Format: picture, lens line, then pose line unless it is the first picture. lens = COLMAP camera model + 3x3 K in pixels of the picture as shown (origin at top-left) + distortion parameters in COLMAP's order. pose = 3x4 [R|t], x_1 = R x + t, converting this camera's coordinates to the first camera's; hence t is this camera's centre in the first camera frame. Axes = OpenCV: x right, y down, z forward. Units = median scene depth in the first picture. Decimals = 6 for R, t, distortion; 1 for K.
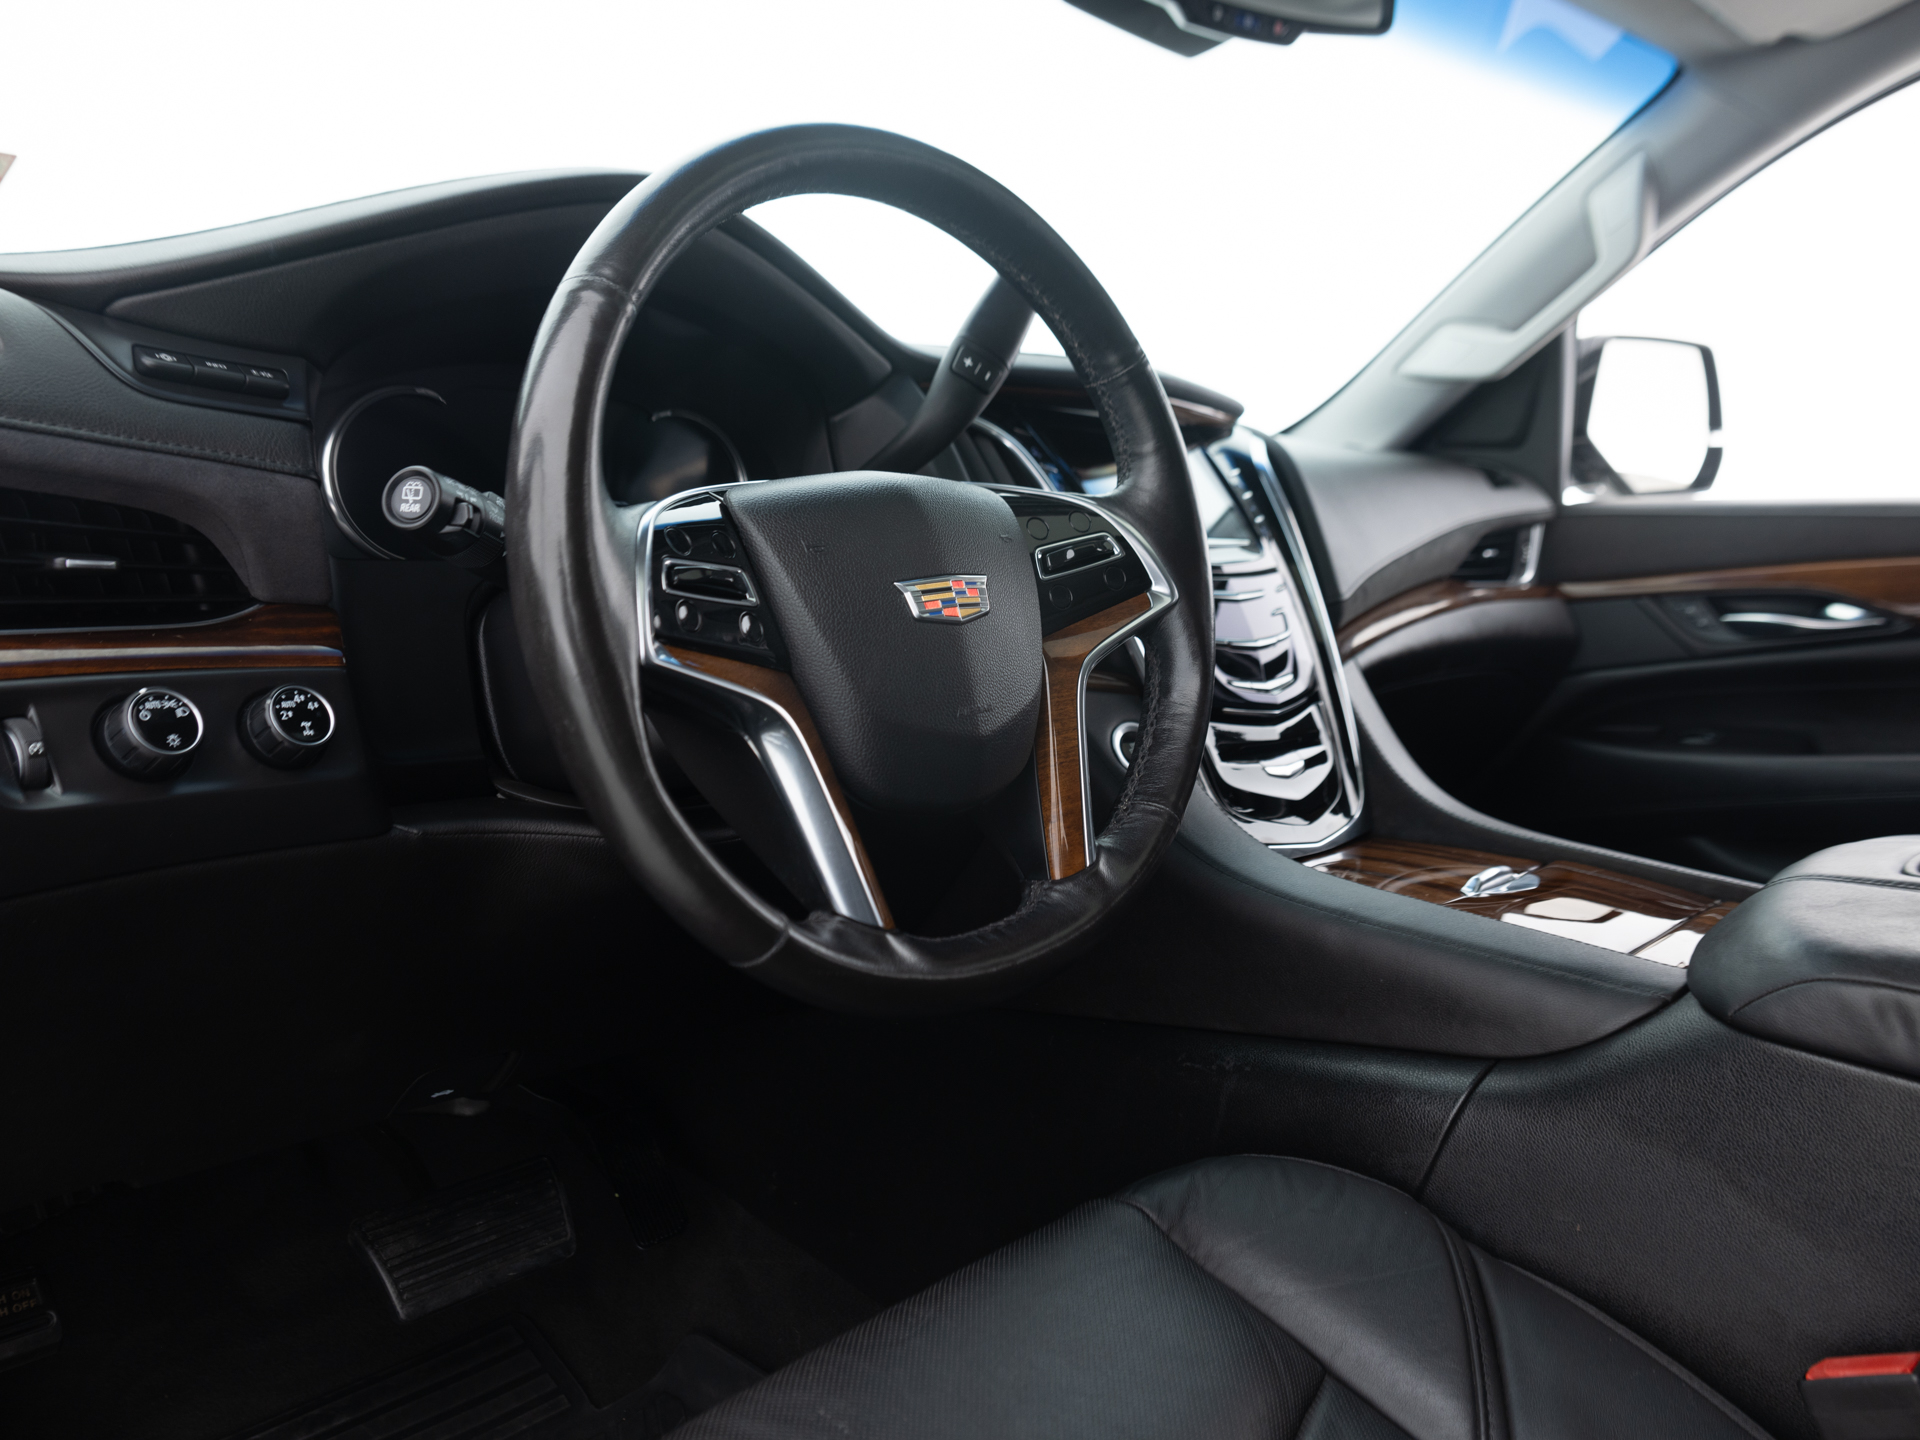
lens RADIAL K [[1427.5, 0, 948.1], [0, 1427.5, 709.4], [0, 0, 1]] dist [-0.010545, 0.003951]
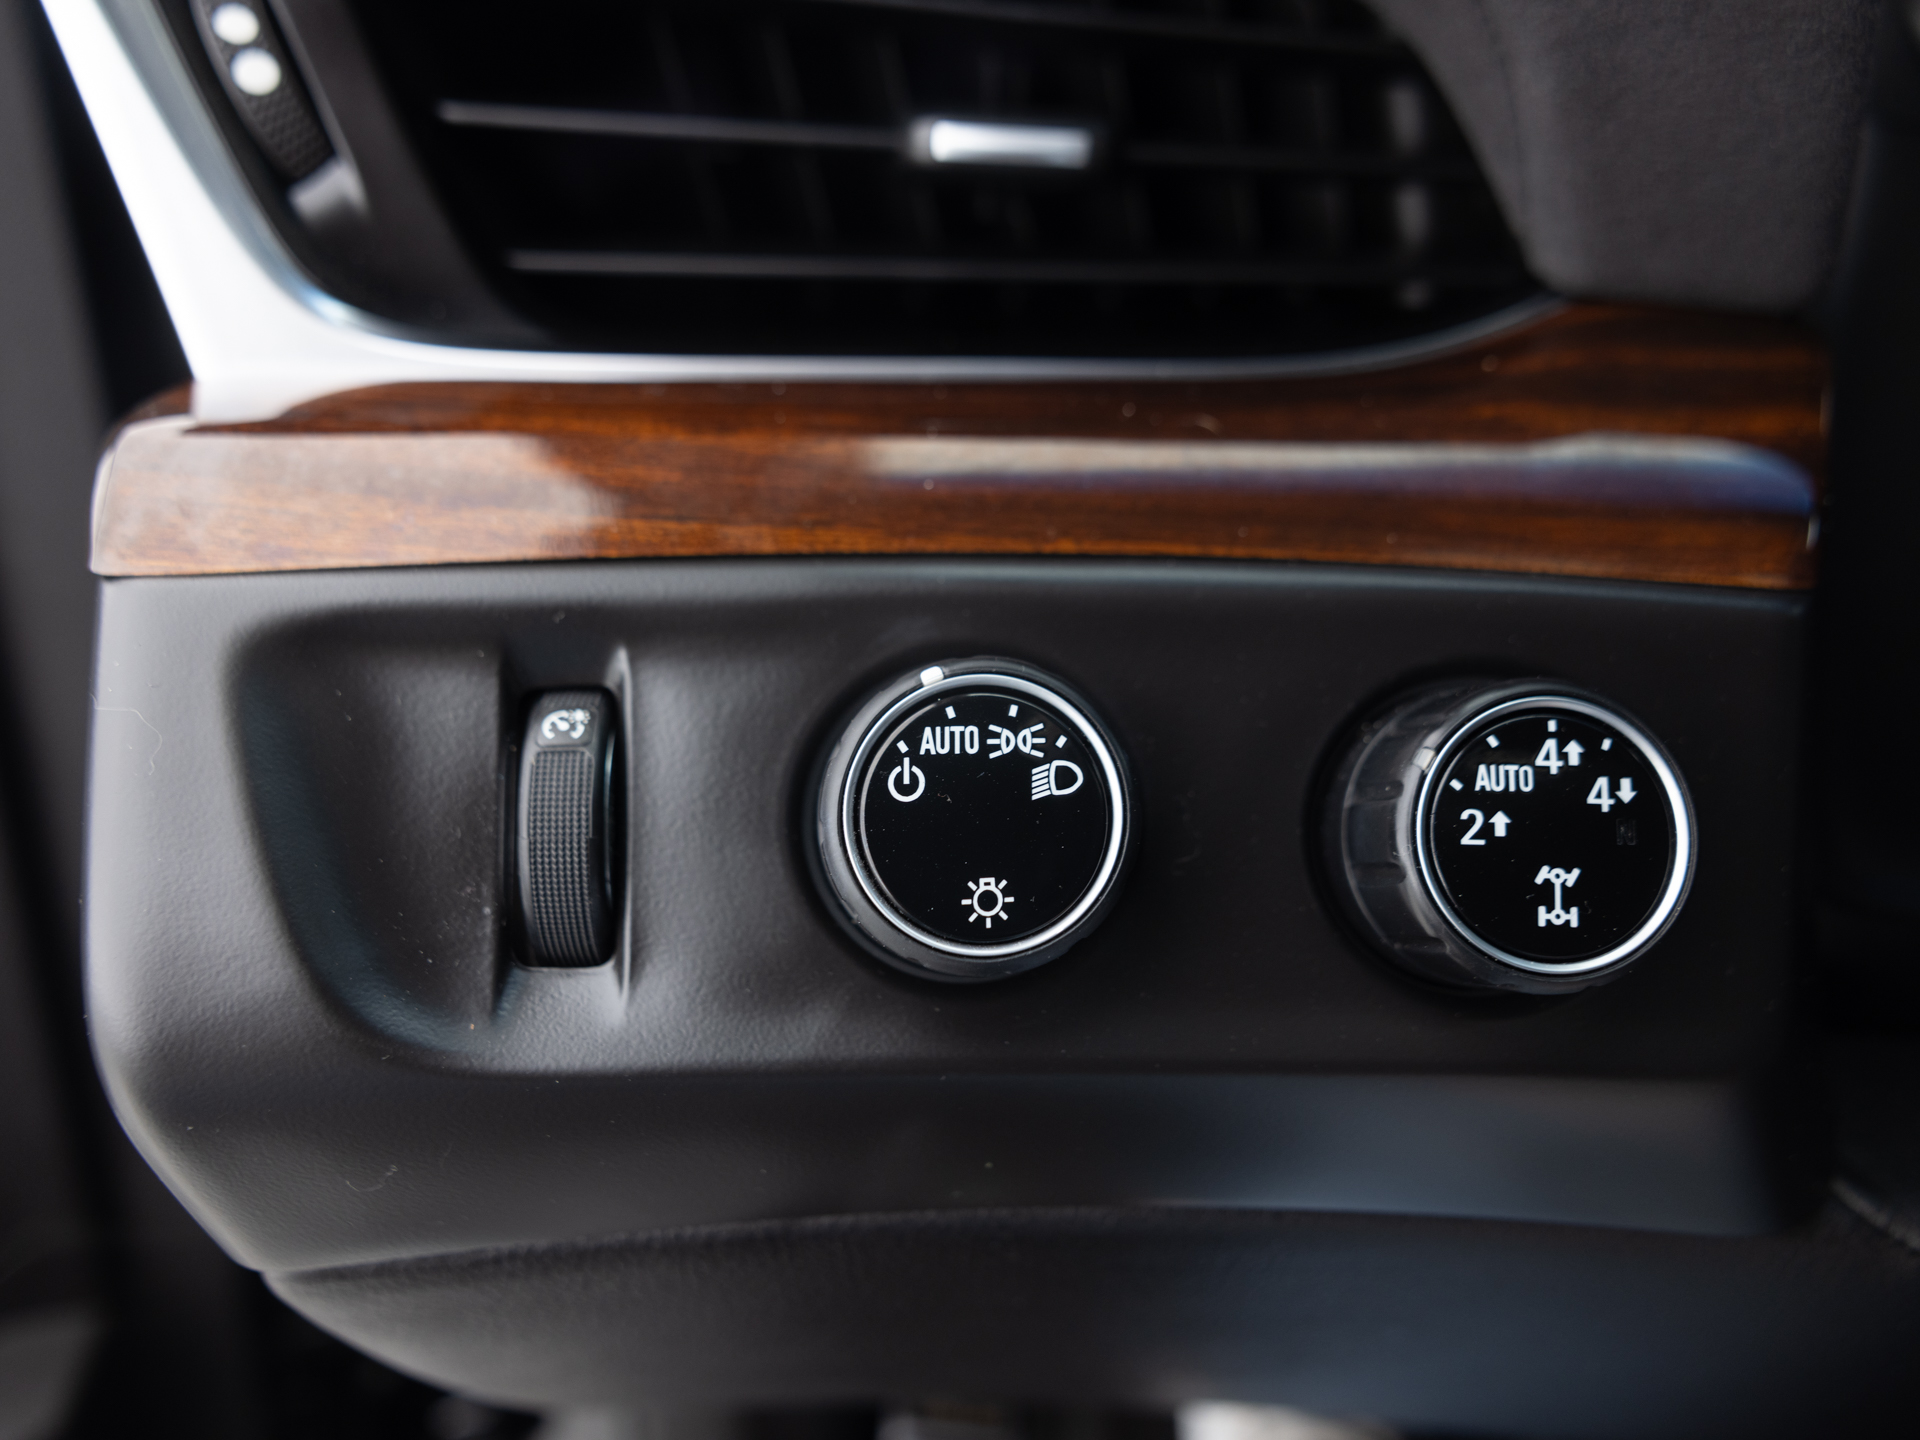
lens RADIAL K [[1427.5, 0, 948.1], [0, 1427.5, 709.4], [0, 0, 1]] dist [-0.010545, 0.003951]
pose [[0.581604, 0.294771, -0.758187, -0.111289], [-0.079439, 0.948164, 0.307693, -0.026018], [0.809584, -0.118726, 0.574872, 0.258107]]
